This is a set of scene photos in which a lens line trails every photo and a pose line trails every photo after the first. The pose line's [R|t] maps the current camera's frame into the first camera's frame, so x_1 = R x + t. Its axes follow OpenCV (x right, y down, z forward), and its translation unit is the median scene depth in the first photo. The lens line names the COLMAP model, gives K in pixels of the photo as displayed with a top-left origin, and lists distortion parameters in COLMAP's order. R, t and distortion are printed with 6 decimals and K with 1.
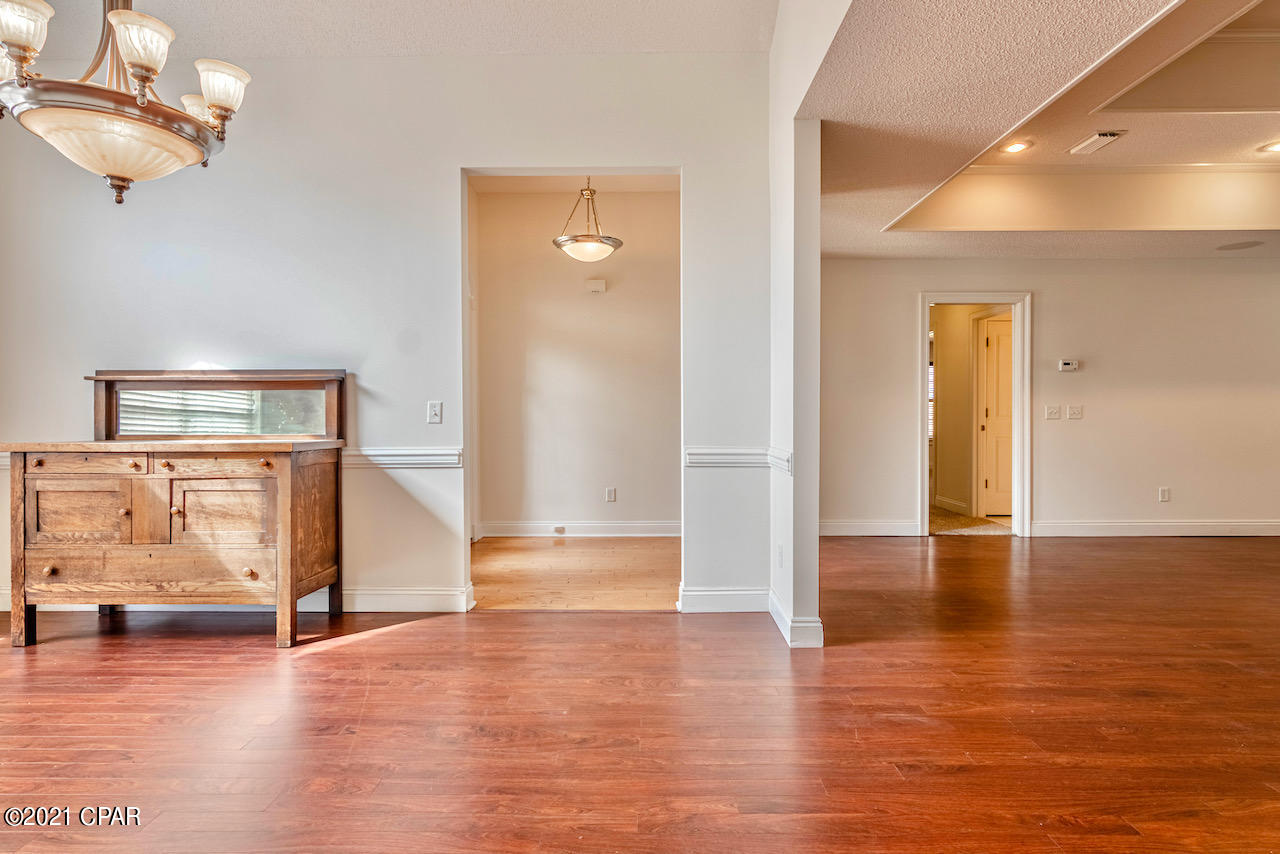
lens RADIAL K [[672.0, 0, 640.6], [0, 672.0, 427.1], [0, 0, 1]] dist [-0.002345, 0.002396]
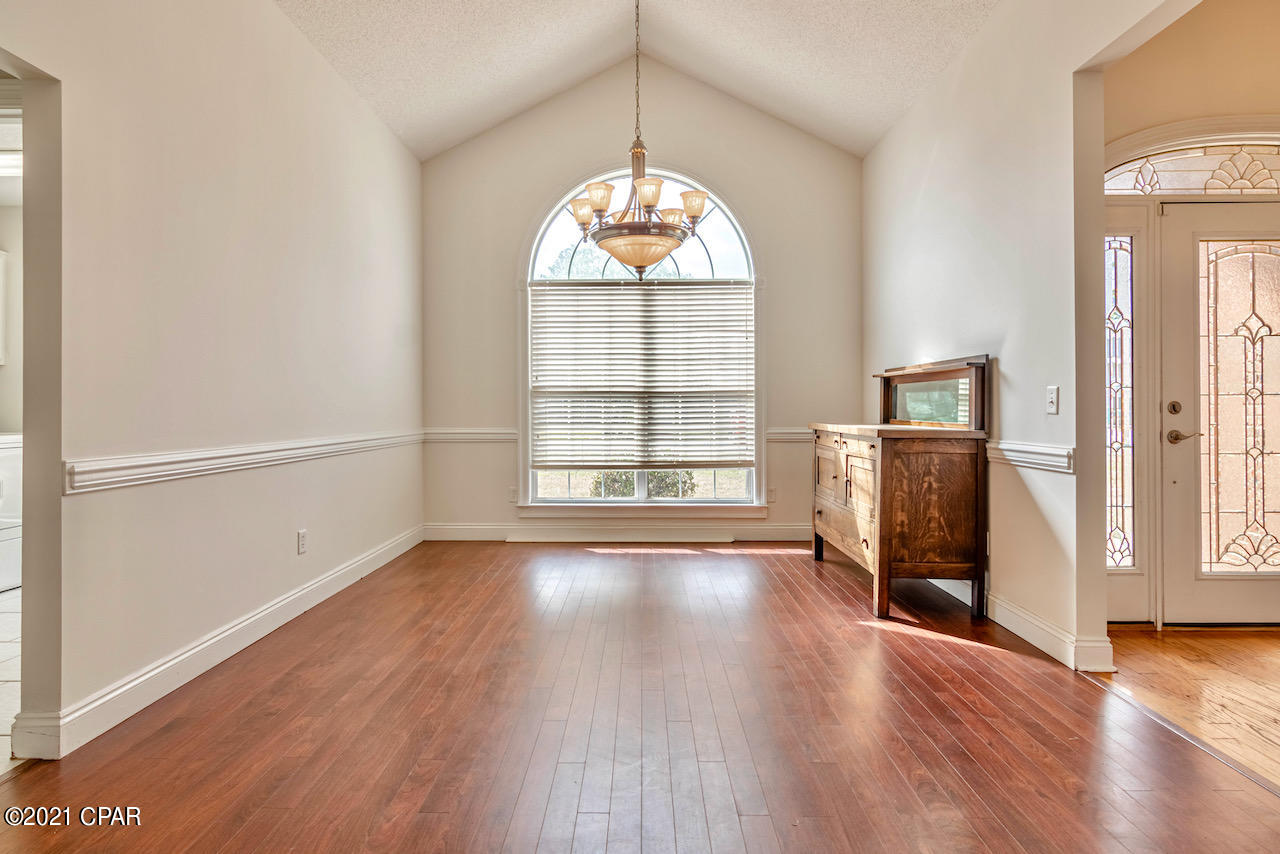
lens RADIAL K [[672.0, 0, 632.5], [0, 672.0, 401.7], [0, 0, 1]] dist [-0.002345, 0.002396]
pose [[-0.018968, -0.004986, -0.999808, 0.489283], [-0.017408, 0.999838, -0.004655, -0.007972], [0.999669, 0.017317, -0.019052, 0.527720]]
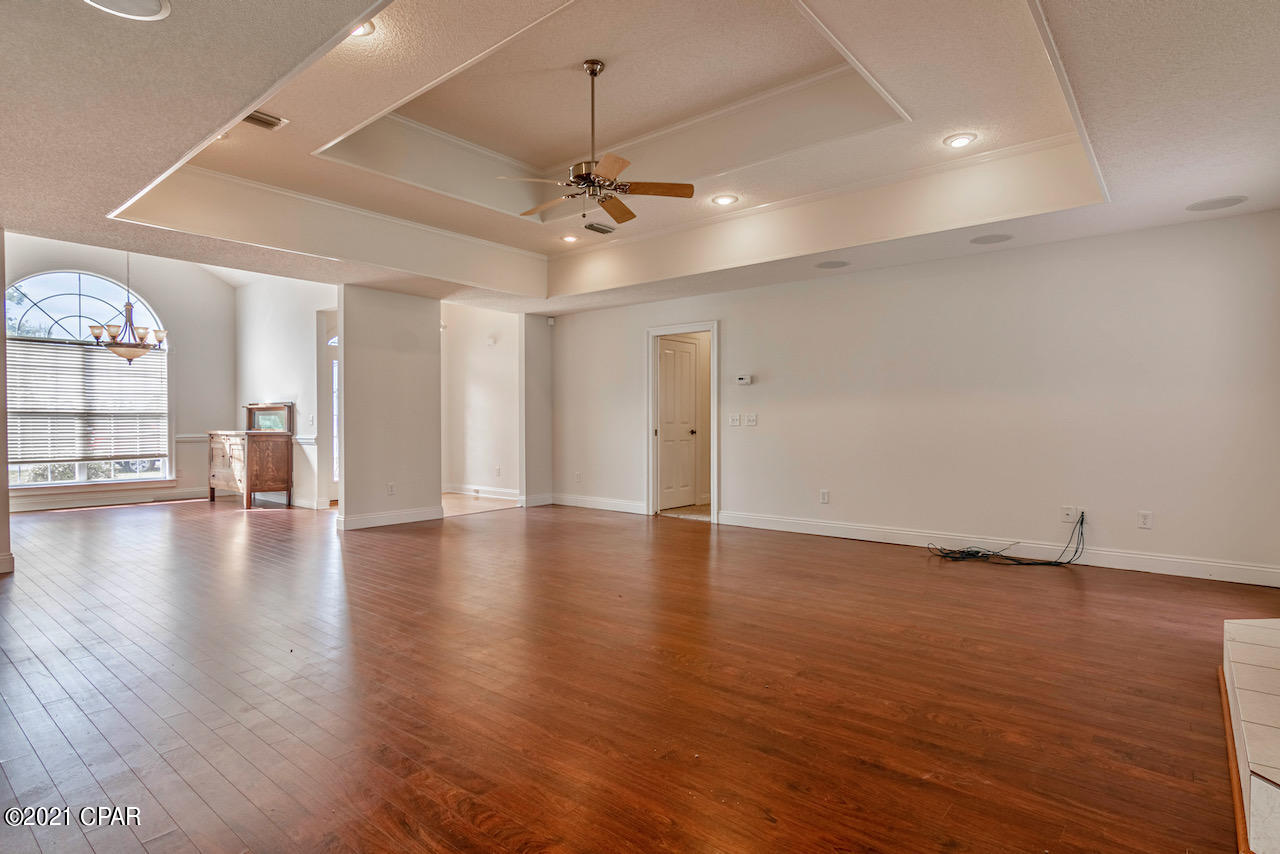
lens RADIAL K [[672.0, 0, 637.5], [0, 672.0, 429.1], [0, 0, 1]] dist [-0.002345, 0.002396]
pose [[0.758825, 0.007461, -0.651252, 2.003349], [-0.014334, 0.999883, -0.005247, 0.005108], [0.651137, 0.013317, 0.758844, 0.002023]]
